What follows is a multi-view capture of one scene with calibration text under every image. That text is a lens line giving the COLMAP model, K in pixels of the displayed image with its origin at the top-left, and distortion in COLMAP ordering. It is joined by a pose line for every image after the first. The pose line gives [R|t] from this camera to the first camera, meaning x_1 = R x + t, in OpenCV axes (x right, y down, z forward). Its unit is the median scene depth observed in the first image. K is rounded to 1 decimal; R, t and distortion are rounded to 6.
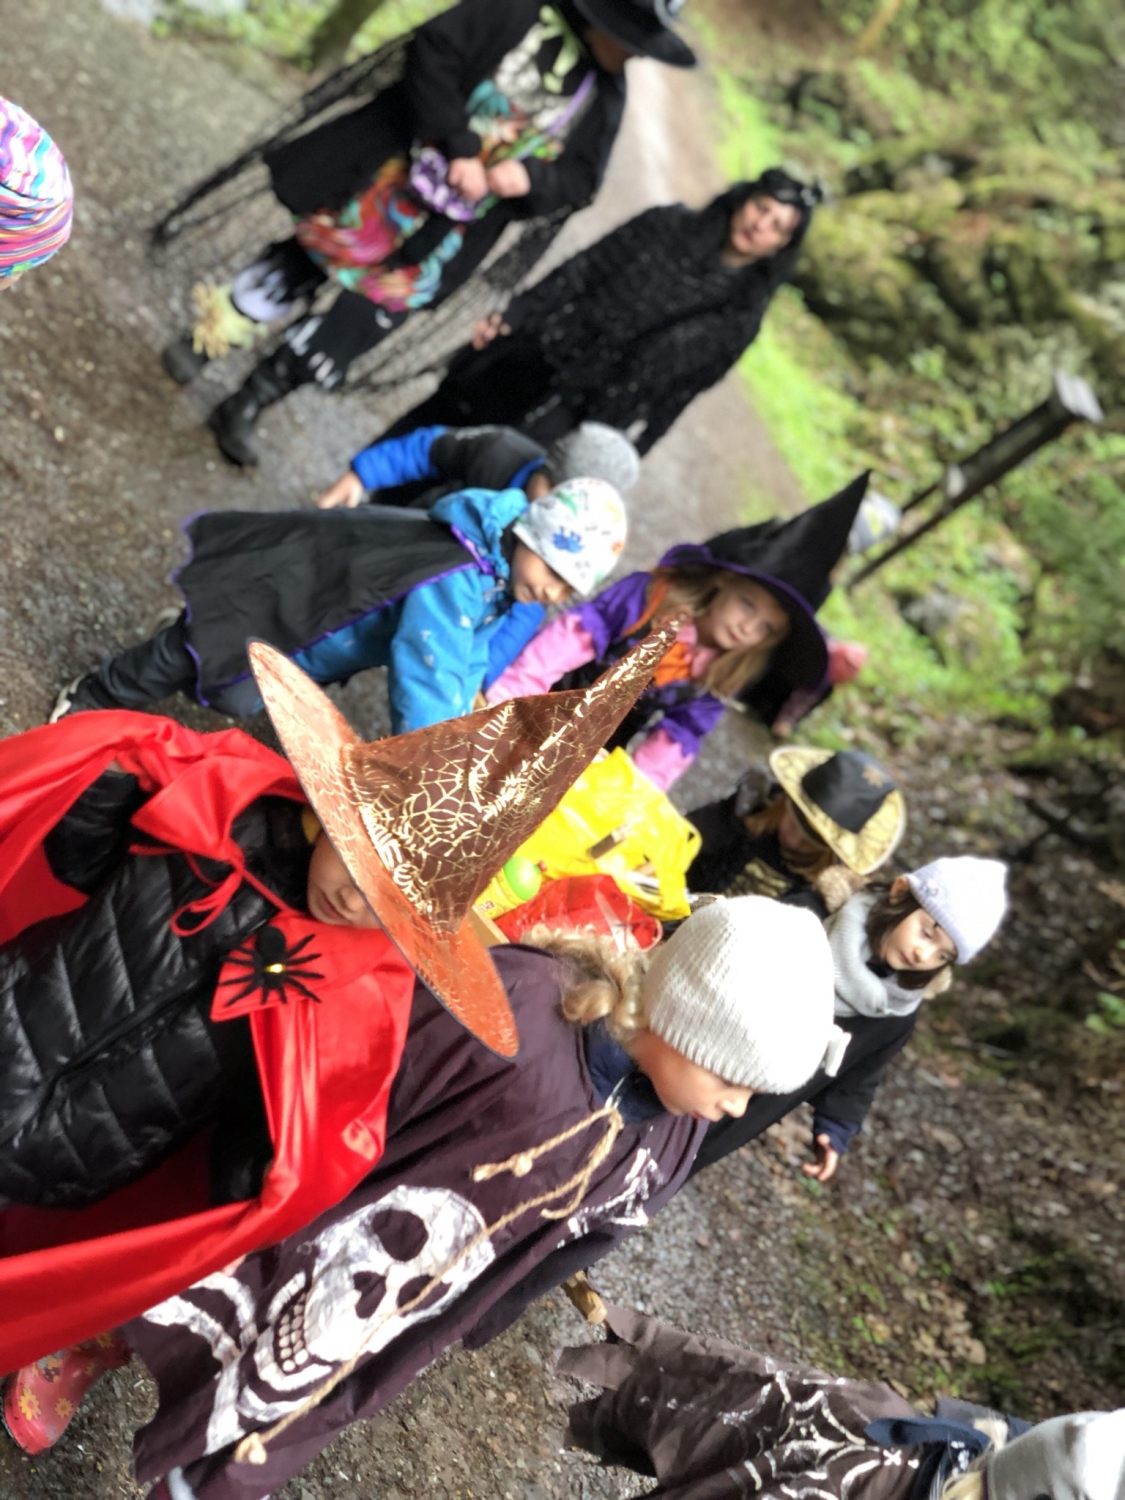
lens RADIAL K [[2262.3, 0, 565.7], [0, 2262.3, 736.3], [0, 0, 1]] dist [0.098023, 0.000000]
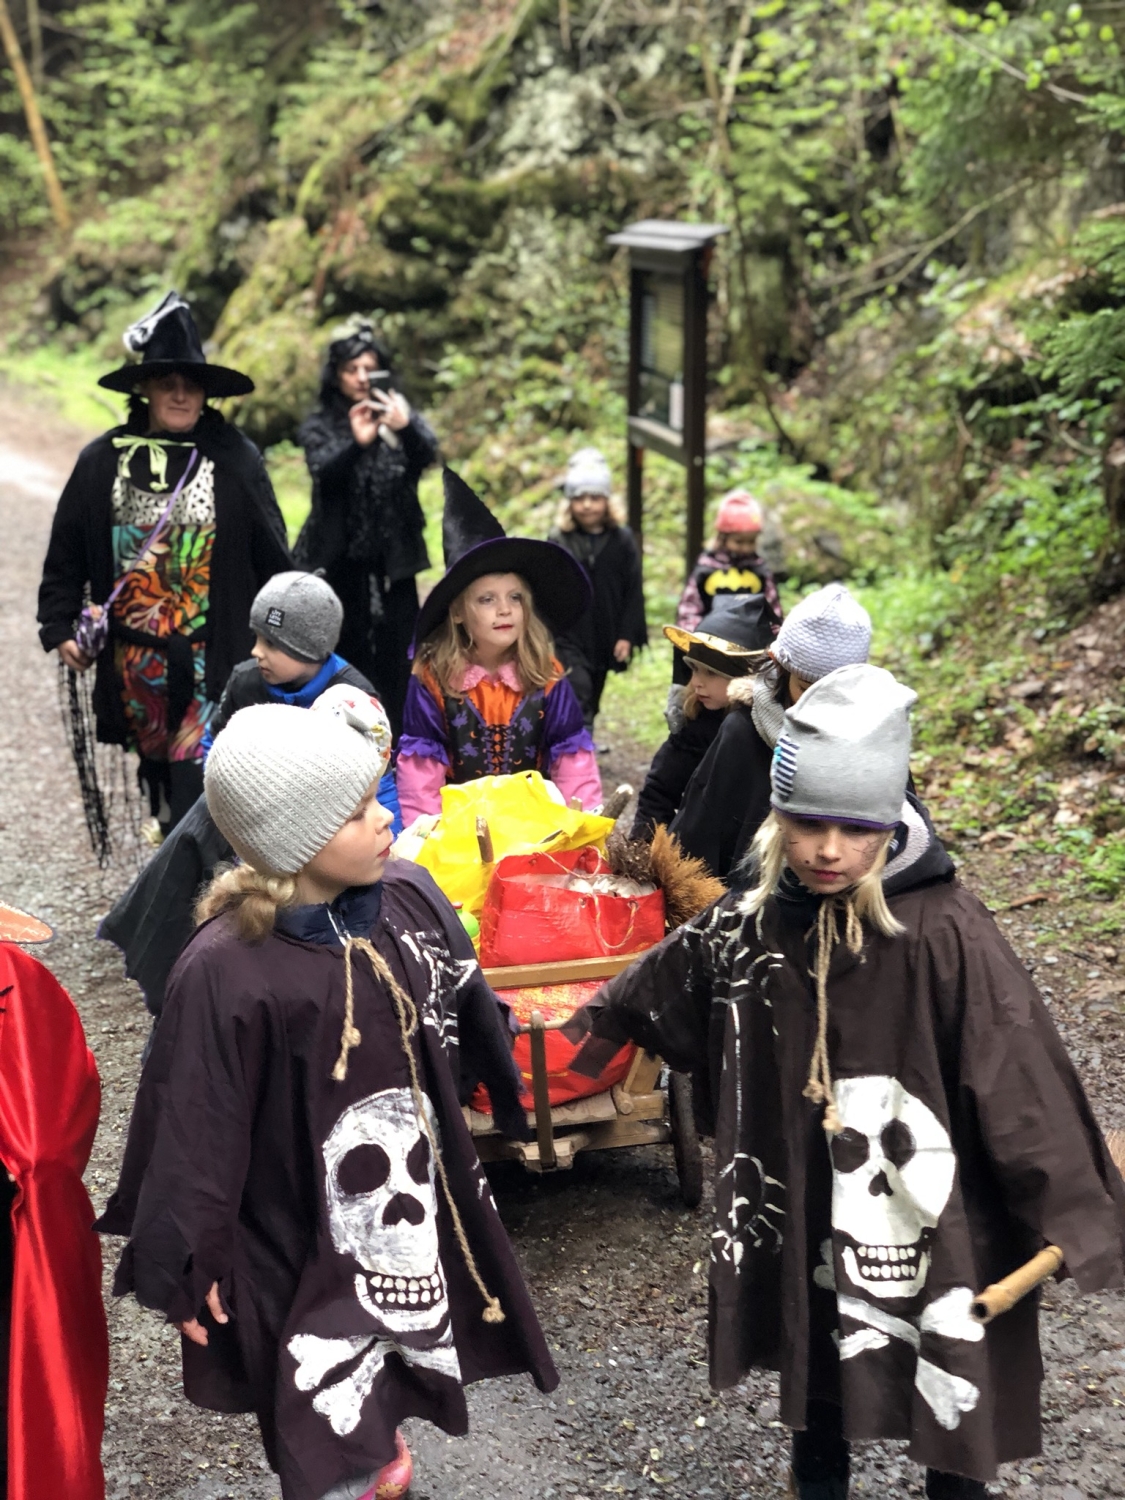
lens RADIAL K [[2262.3, 0, 538.4], [0, 2262.3, 815.4], [0, 0, 1]] dist [0.098023, 0.000000]
pose [[0.589594, -0.805819, 0.055088, 0.001151], [0.806044, 0.591380, 0.023715, -0.063680], [-0.051688, 0.030421, 0.998200, 0.181911]]
